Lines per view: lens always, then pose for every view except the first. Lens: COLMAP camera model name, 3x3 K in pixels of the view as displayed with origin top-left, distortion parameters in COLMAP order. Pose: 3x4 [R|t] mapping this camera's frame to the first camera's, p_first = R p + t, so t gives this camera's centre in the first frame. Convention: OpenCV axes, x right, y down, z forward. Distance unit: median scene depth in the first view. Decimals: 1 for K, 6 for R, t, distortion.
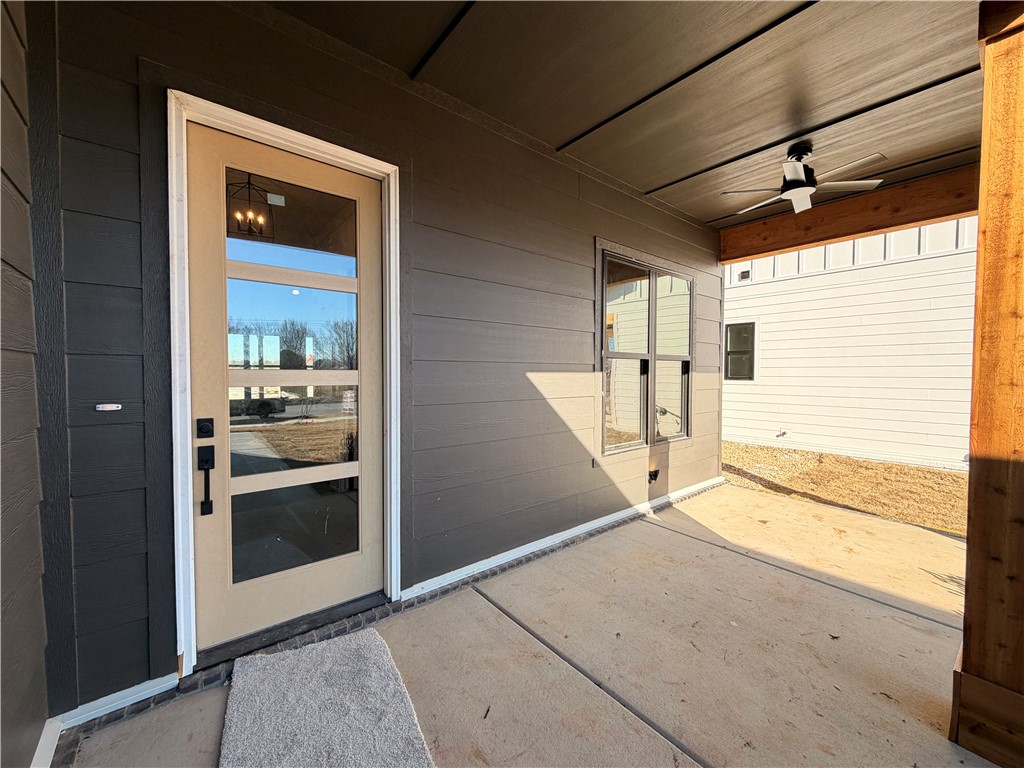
lens RADIAL K [[407.9, 0, 509.5], [0, 407.9, 385.7], [0, 0, 1]] dist [-0.000112, -0.000021]
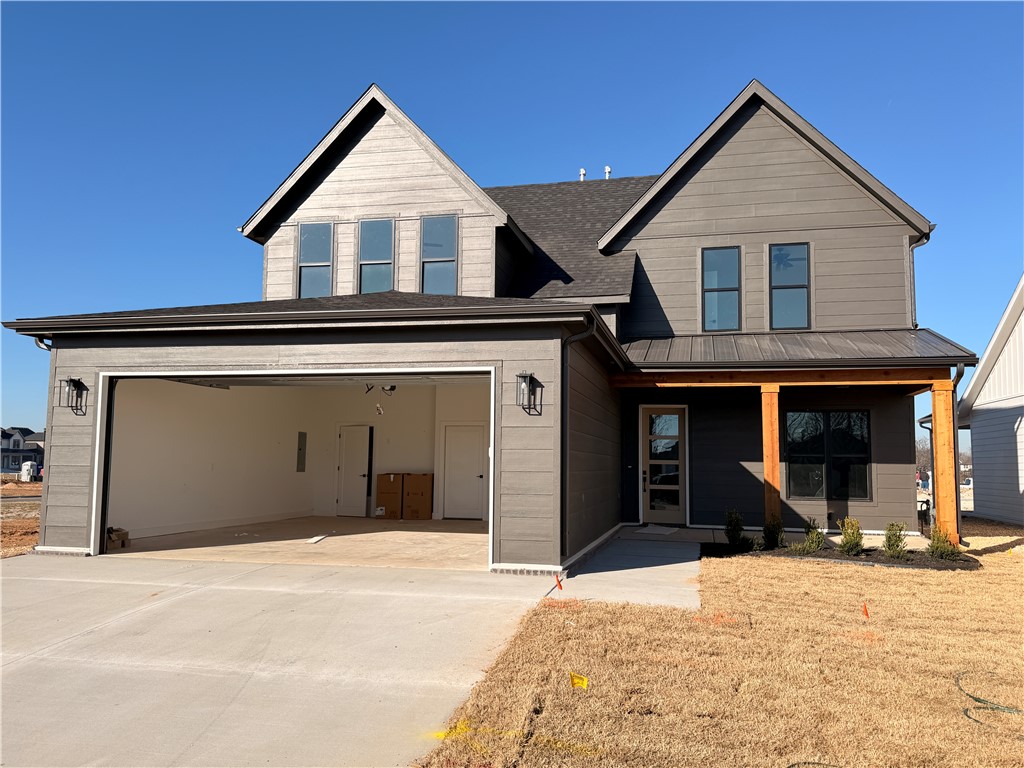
lens RADIAL K [[816.6, 0, 512.0], [0, 816.6, 384.0], [0, 0, 1]] dist [-0.000890, 0.001330]
pose [[0.611037, -0.069864, -0.788513, 5.614585], [-0.034909, 0.992751, -0.115012, 0.221421], [0.790832, 0.097803, 0.604169, -5.784666]]
